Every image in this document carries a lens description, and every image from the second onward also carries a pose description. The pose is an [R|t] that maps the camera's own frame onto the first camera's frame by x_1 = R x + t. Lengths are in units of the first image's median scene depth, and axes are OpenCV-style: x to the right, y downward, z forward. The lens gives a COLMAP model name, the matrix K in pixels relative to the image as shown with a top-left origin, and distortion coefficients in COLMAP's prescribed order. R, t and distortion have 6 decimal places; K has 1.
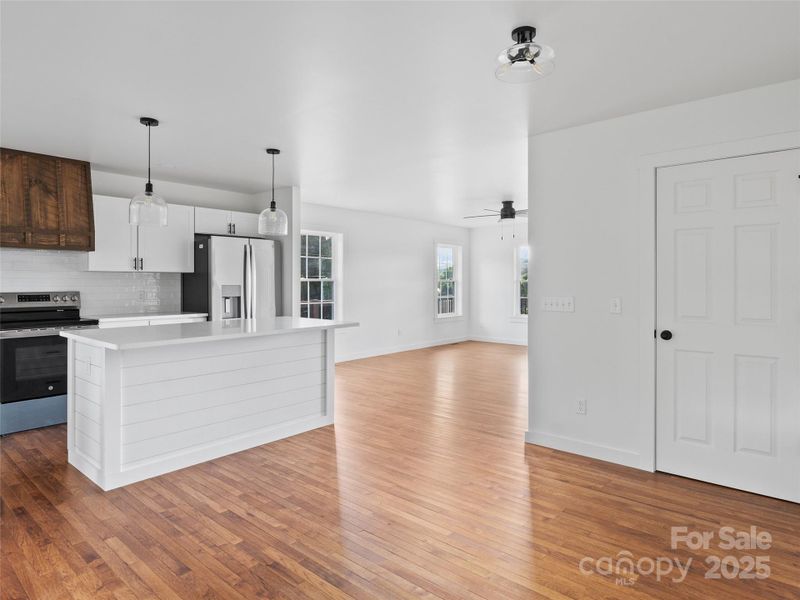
lens RADIAL K [[470.7, 0, 396.8], [0, 470.7, 282.1], [0, 0, 1]] dist [-0.004890, -0.000579]
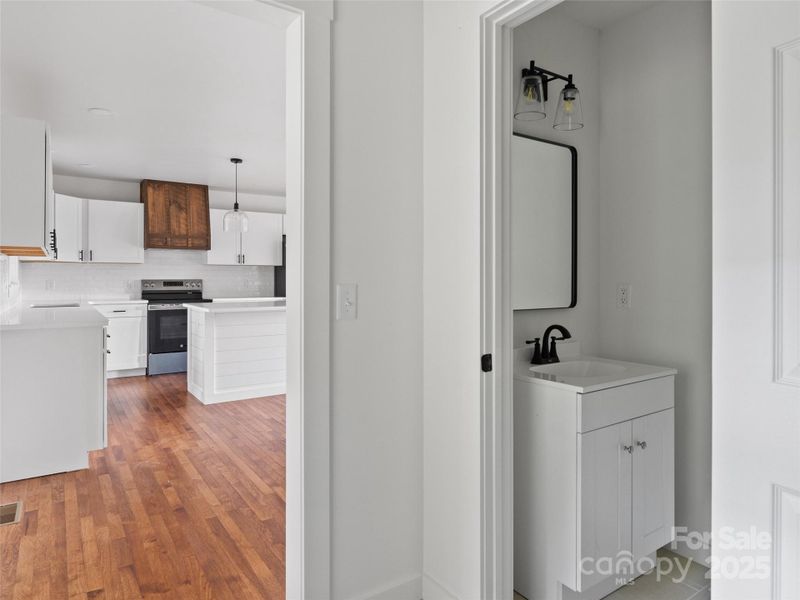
lens RADIAL K [[498.6, 0, 403.1], [0, 498.6, 279.8], [0, 0, 1]] dist [-0.005054, -0.002956]
pose [[0.967256, 0.002177, -0.253792, 0.288656], [-0.001497, 0.999995, 0.002872, 0.017592], [0.253797, -0.002398, 0.967255, -0.286343]]
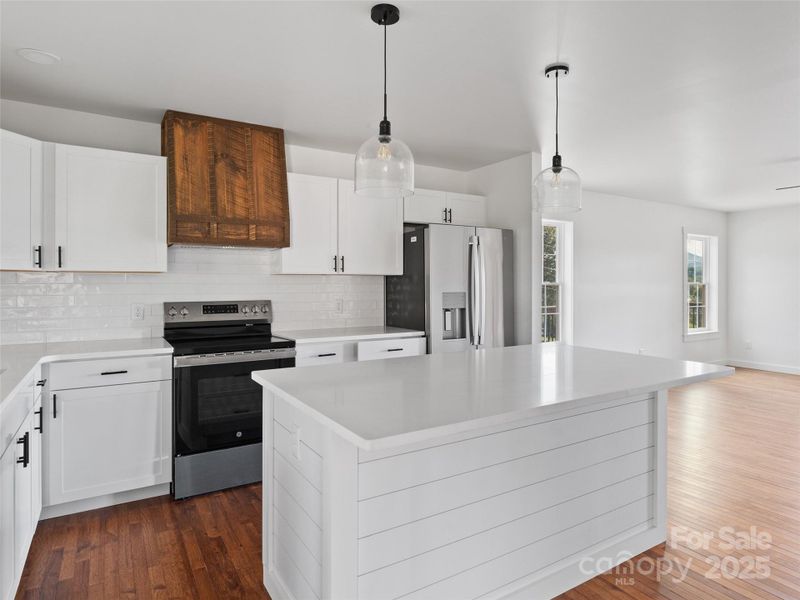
lens RADIAL K [[470.7, 0, 396.8], [0, 470.7, 283.7], [0, 0, 1]] dist [-0.004890, -0.000579]
pose [[0.951882, -0.000454, -0.306465, -0.265490], [0.000377, 1.000000, -0.000312, -0.007945], [0.306465, 0.000181, 0.951882, 0.359614]]
